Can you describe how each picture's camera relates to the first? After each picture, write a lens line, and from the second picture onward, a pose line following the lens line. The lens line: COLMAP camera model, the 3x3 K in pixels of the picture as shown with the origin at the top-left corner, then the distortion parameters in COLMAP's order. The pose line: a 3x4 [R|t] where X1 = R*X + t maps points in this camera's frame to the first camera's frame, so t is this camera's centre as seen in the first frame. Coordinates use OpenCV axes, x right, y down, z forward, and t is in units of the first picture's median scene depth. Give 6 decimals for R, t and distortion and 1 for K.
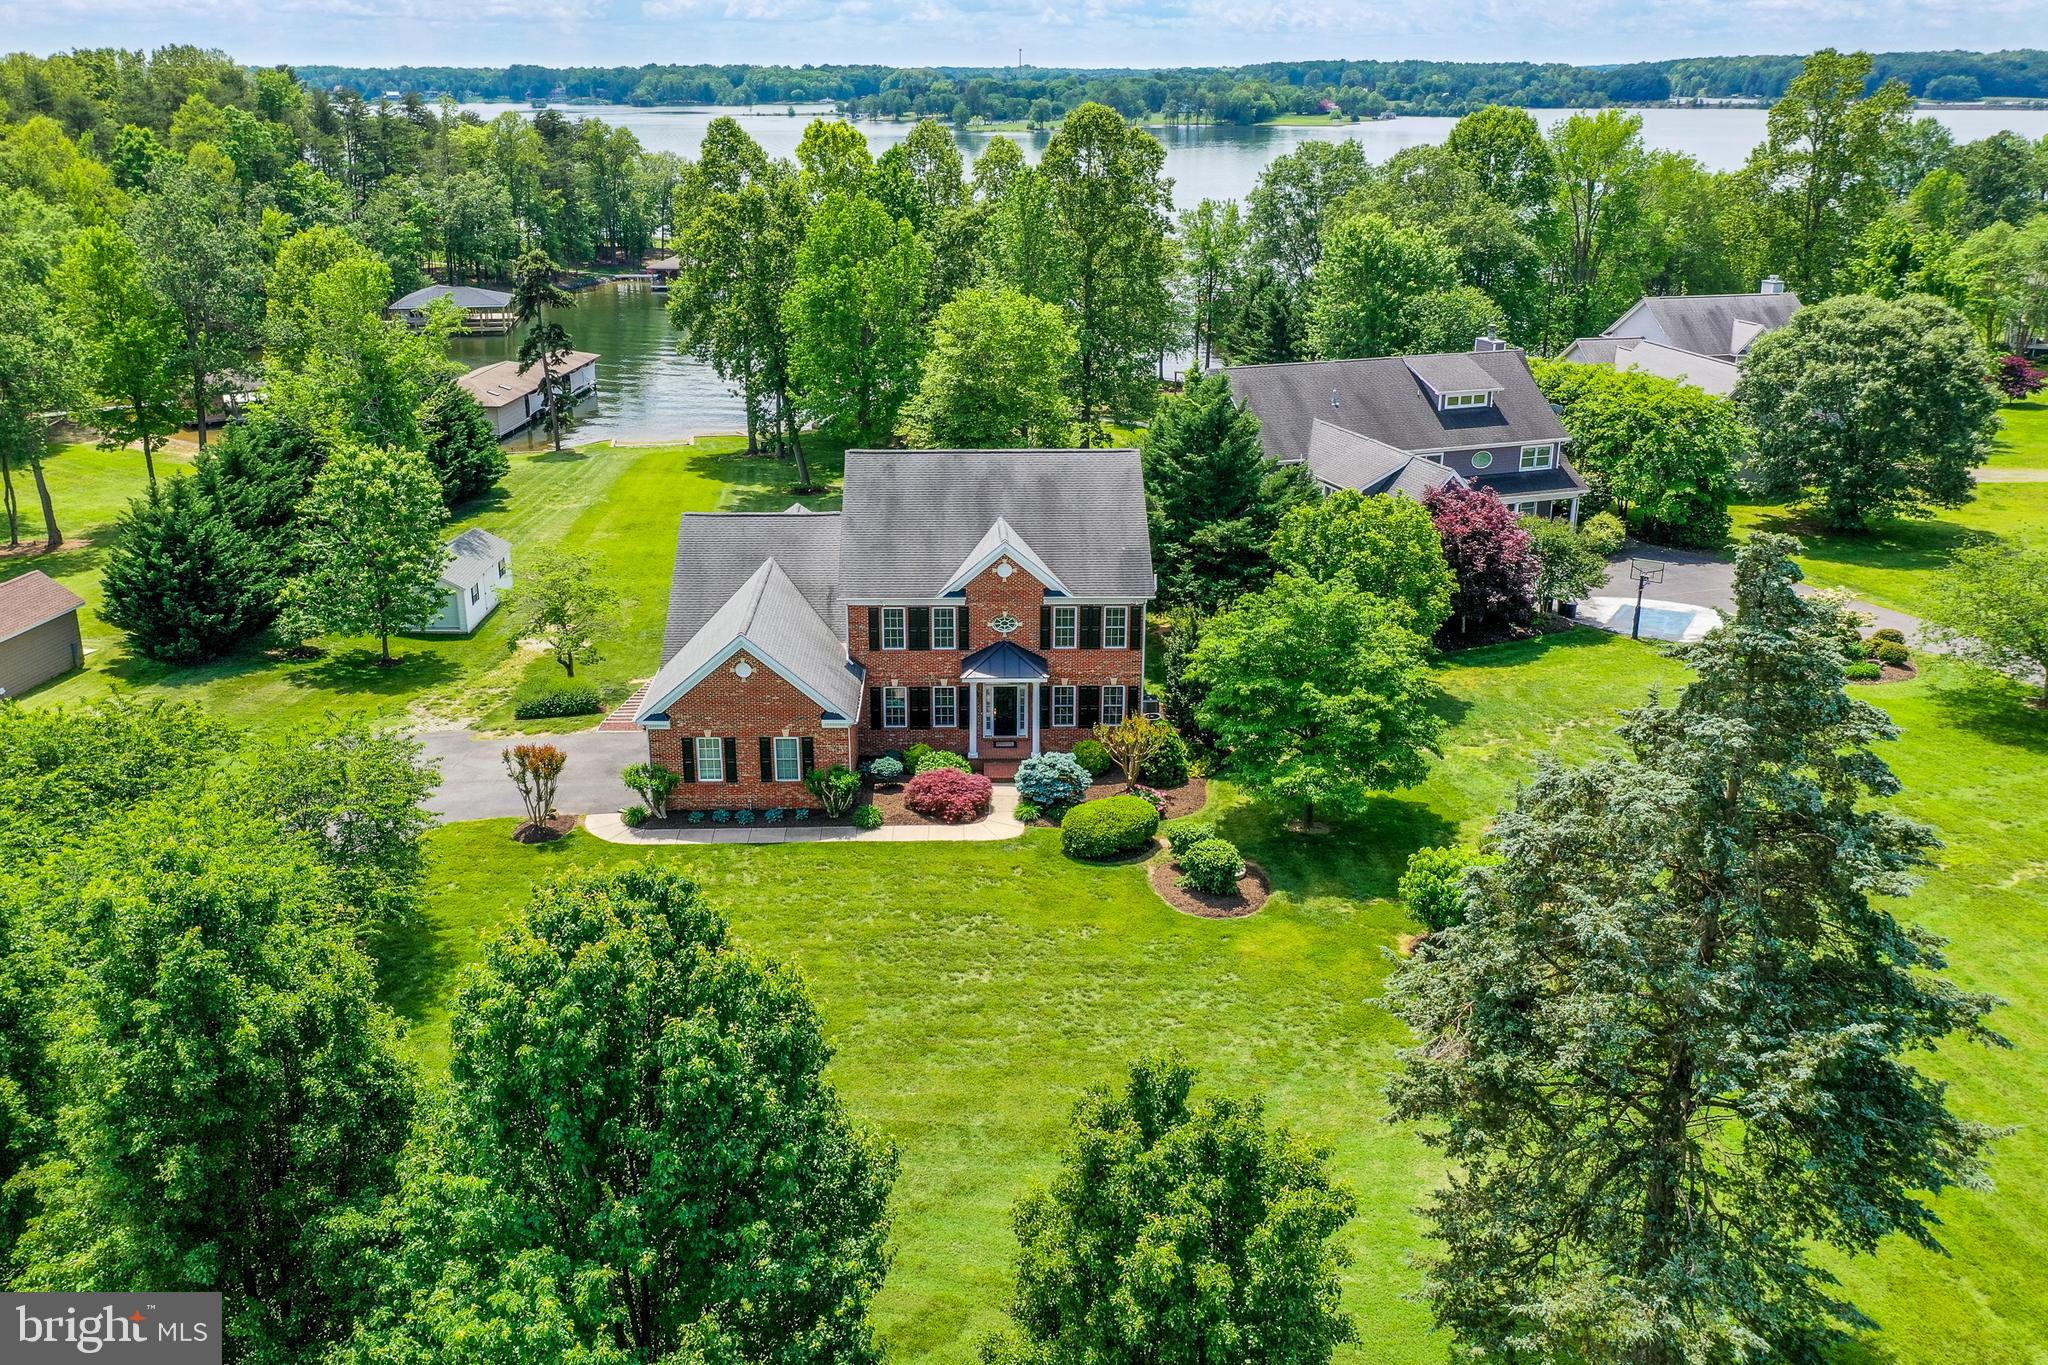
lens RADIAL K [[1718.2, 0, 980.1], [0, 1718.2, 709.3], [0, 0, 1]] dist [0.002974, 0.001971]
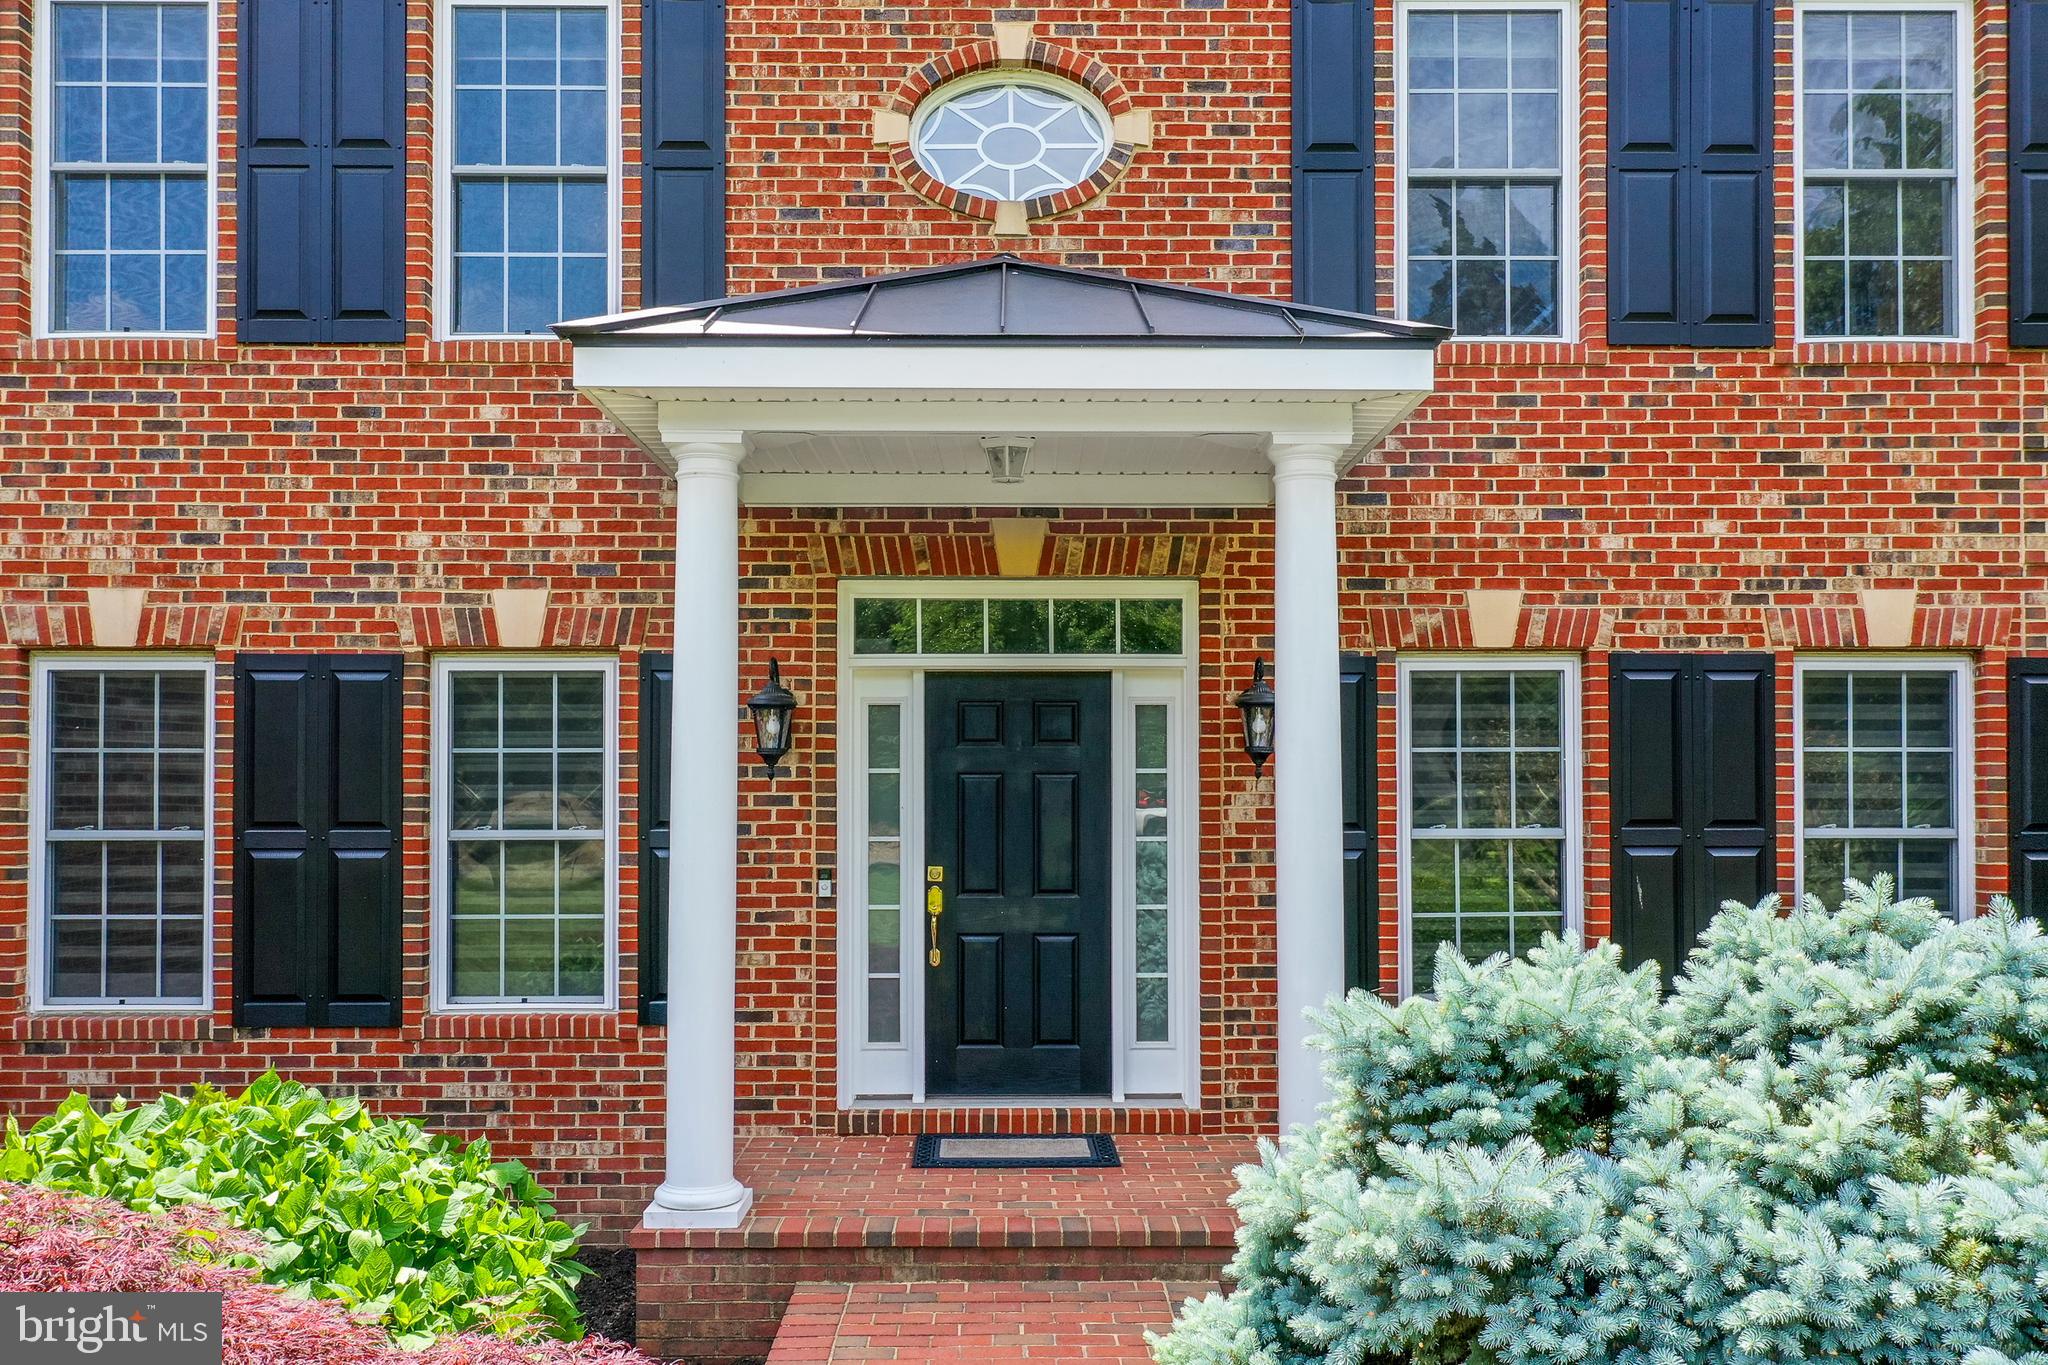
lens RADIAL K [[1718.2, 0, 1013.1], [0, 1718.2, 772.7], [0, 0, 1]] dist [0.002974, 0.001971]
pose [[0.999999, 0.001410, 0.000349, 0.013099], [-0.001184, 0.930476, -0.366350, 0.036259], [-0.000841, 0.366349, 0.930477, 0.805922]]
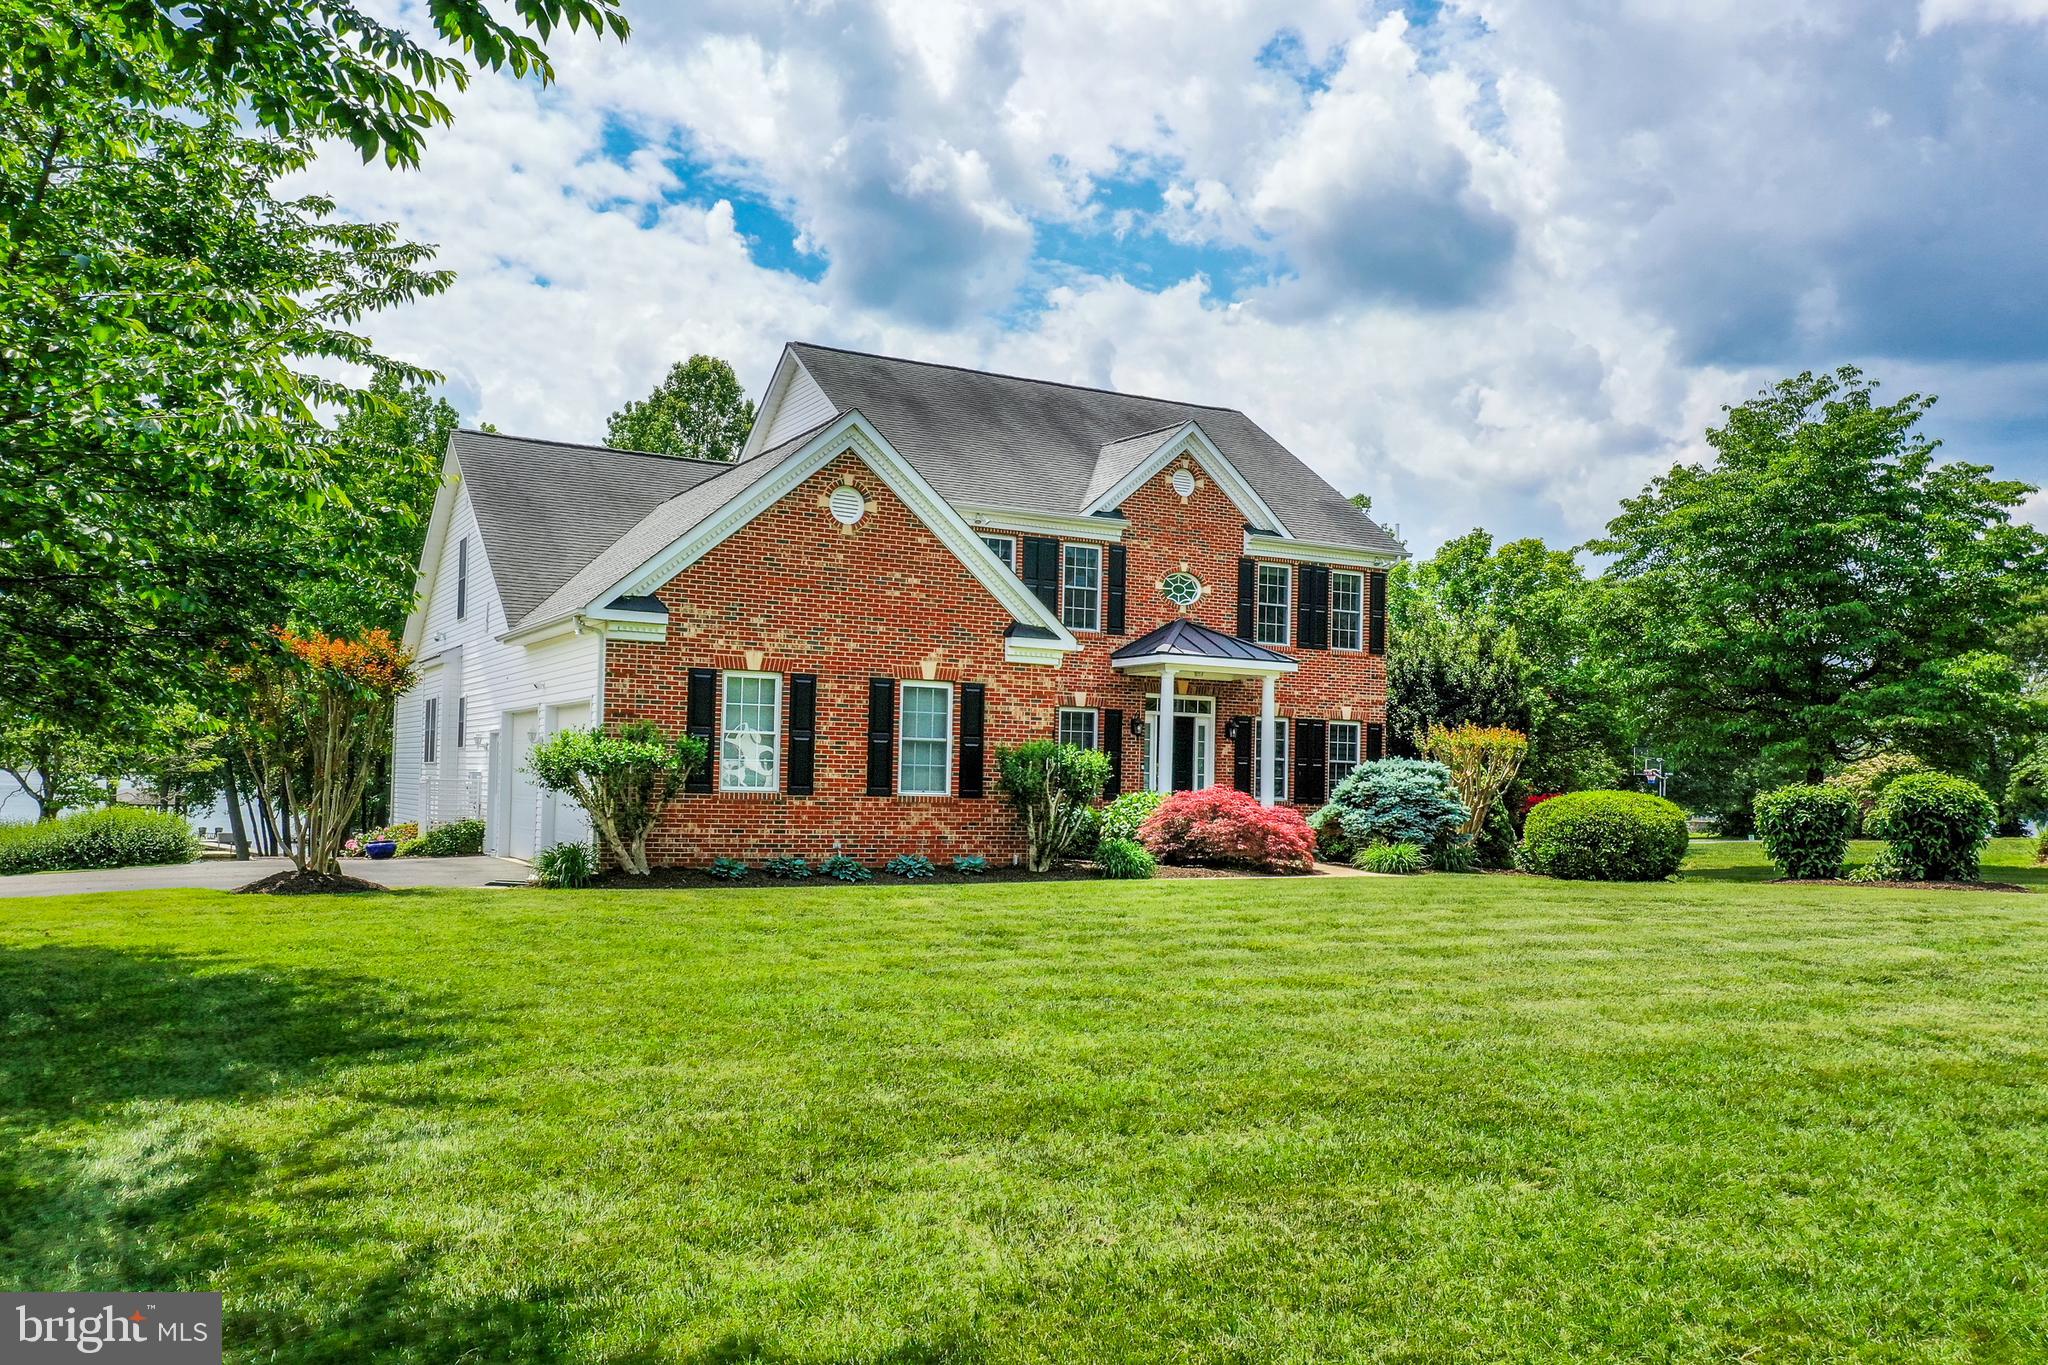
lens RADIAL K [[1718.2, 0, 1066.5], [0, 1718.2, 738.6], [0, 0, 1]] dist [0.002974, 0.001971]
pose [[0.878955, 0.036220, 0.475528, -0.239907], [0.143428, 0.930874, -0.336010, 0.149522], [-0.454827, 0.363542, 0.813001, 0.538767]]
